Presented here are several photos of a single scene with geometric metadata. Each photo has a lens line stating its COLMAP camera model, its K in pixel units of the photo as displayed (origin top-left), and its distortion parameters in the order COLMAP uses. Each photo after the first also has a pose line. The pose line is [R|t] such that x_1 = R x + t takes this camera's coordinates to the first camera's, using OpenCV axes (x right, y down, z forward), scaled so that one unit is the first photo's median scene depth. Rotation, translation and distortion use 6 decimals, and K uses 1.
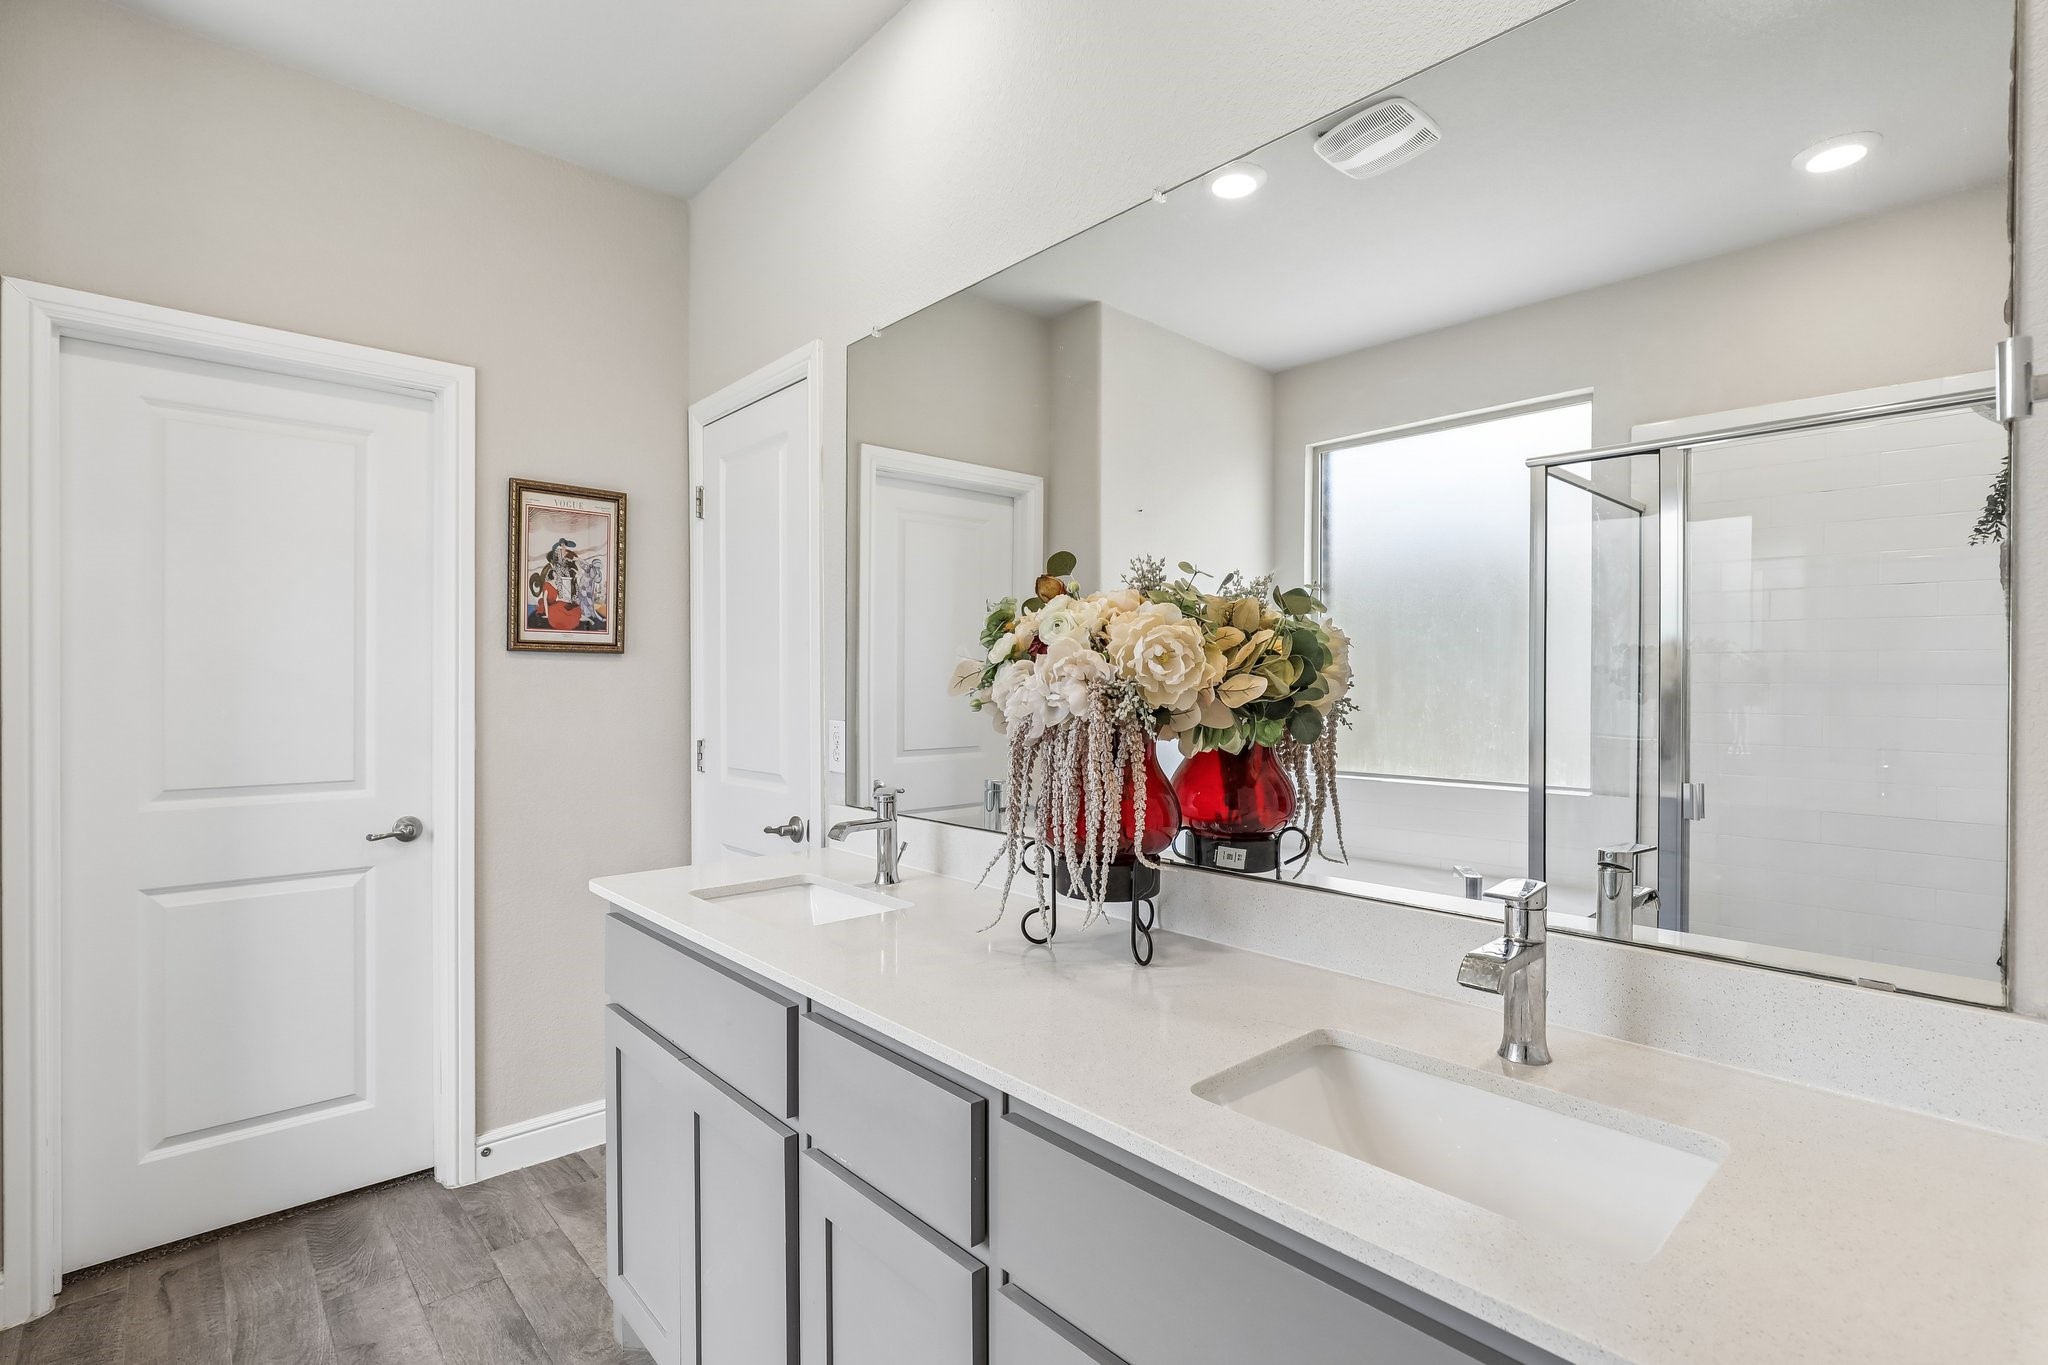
lens RADIAL K [[975.2, 0, 1038.4], [0, 975.2, 687.5], [0, 0, 1]] dist [-0.019928, 0.006494]
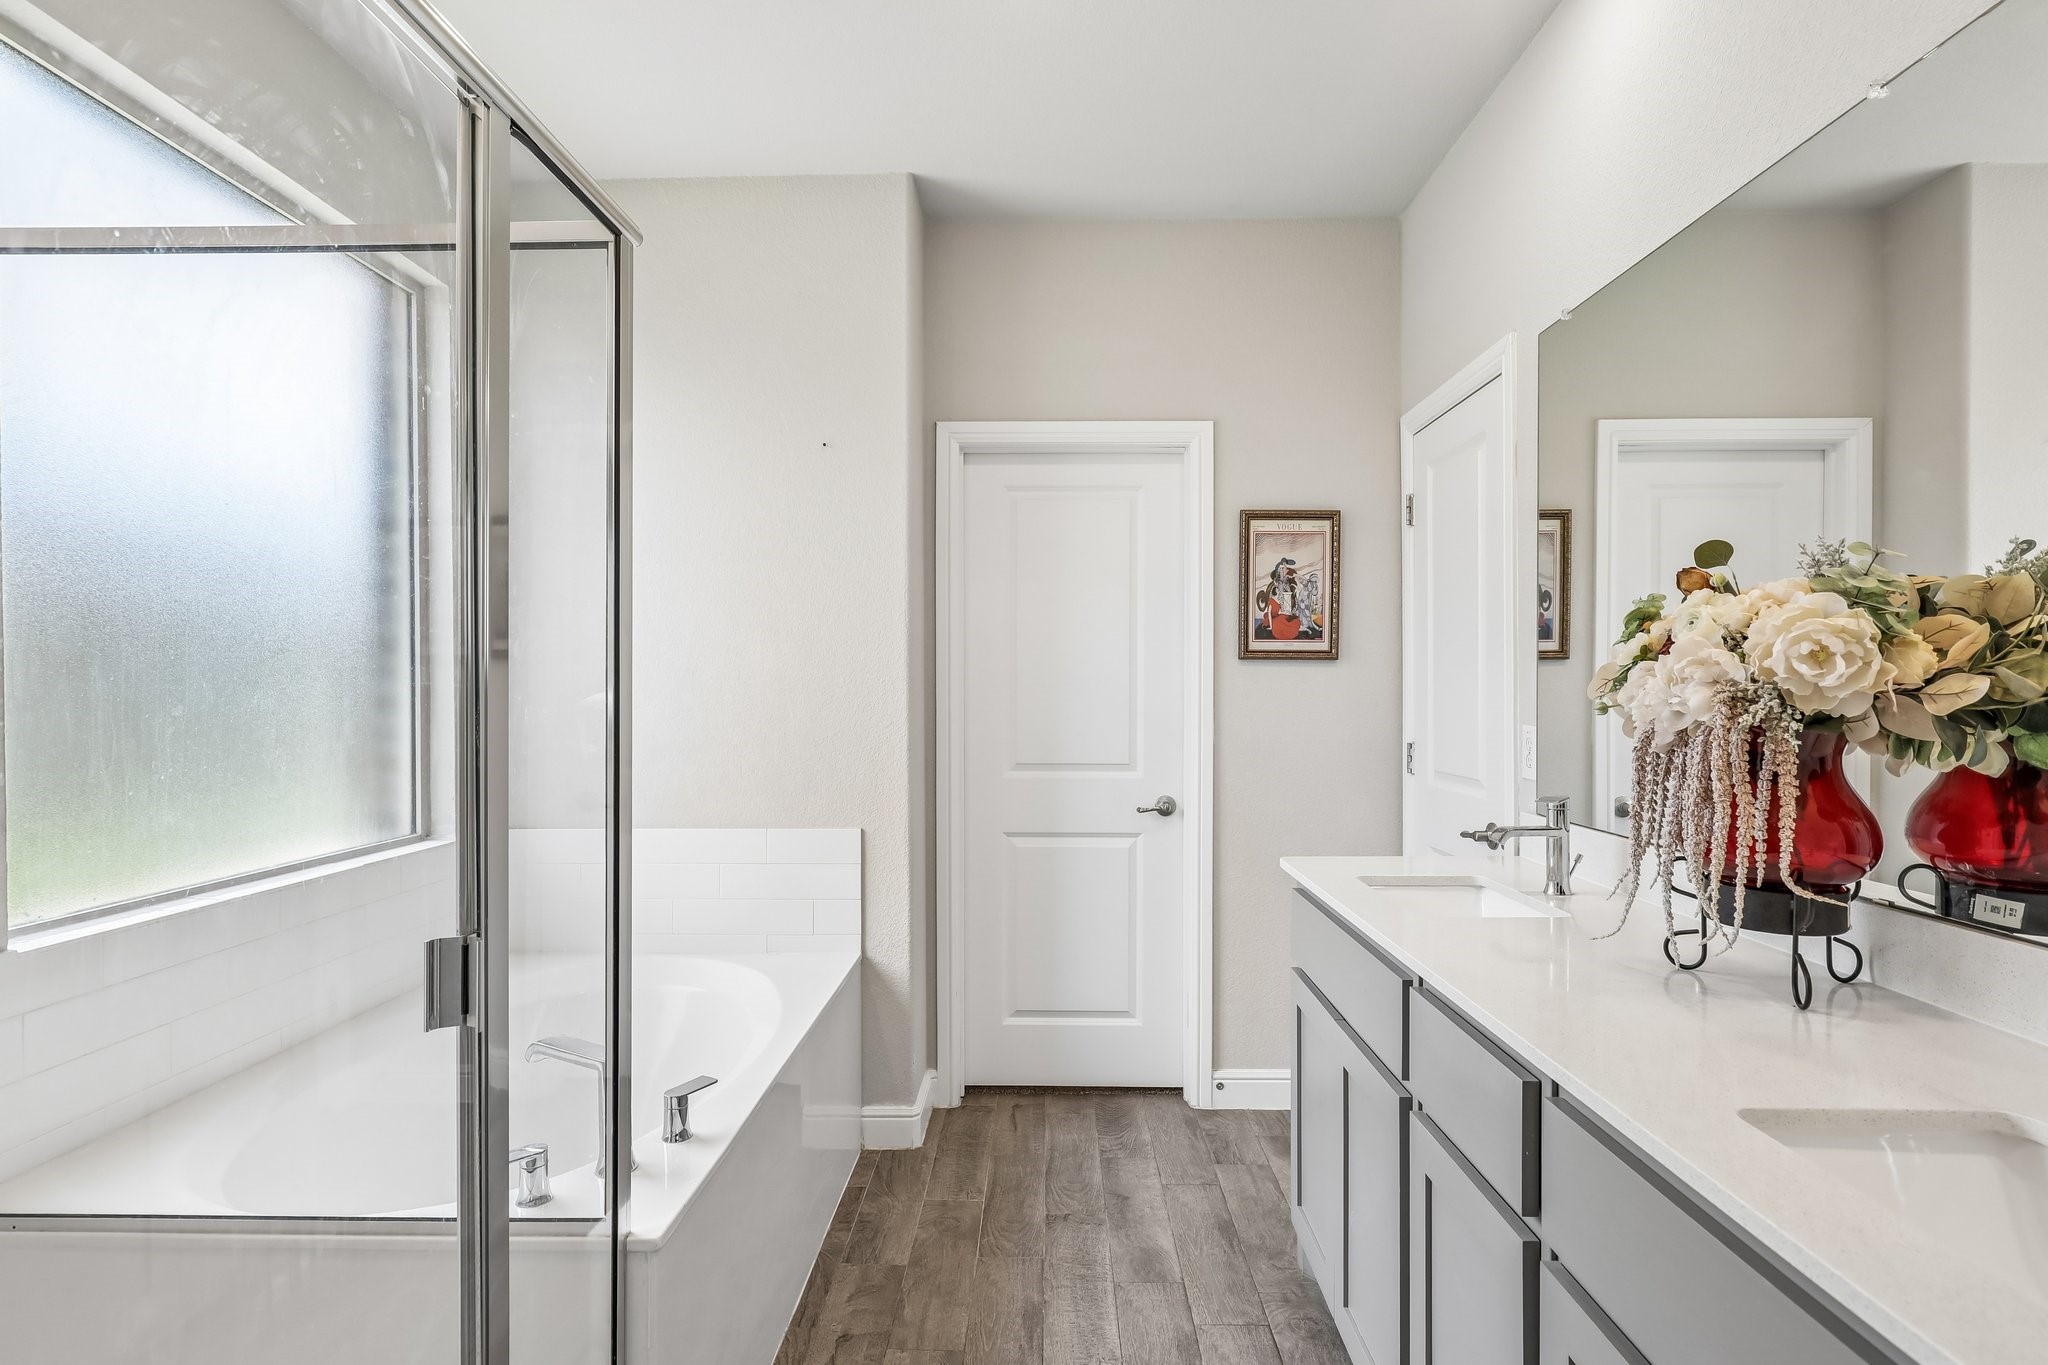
lens RADIAL K [[1024.0, 0, 1002.5], [0, 1024.0, 691.2], [0, 0, 1]] dist [-0.016477, 0.003414]
pose [[0.711729, 0.000790, -0.702454, 0.140798], [-0.001432, 0.999999, -0.000326, 0.001331], [0.702453, 0.001239, 0.711729, -0.088420]]
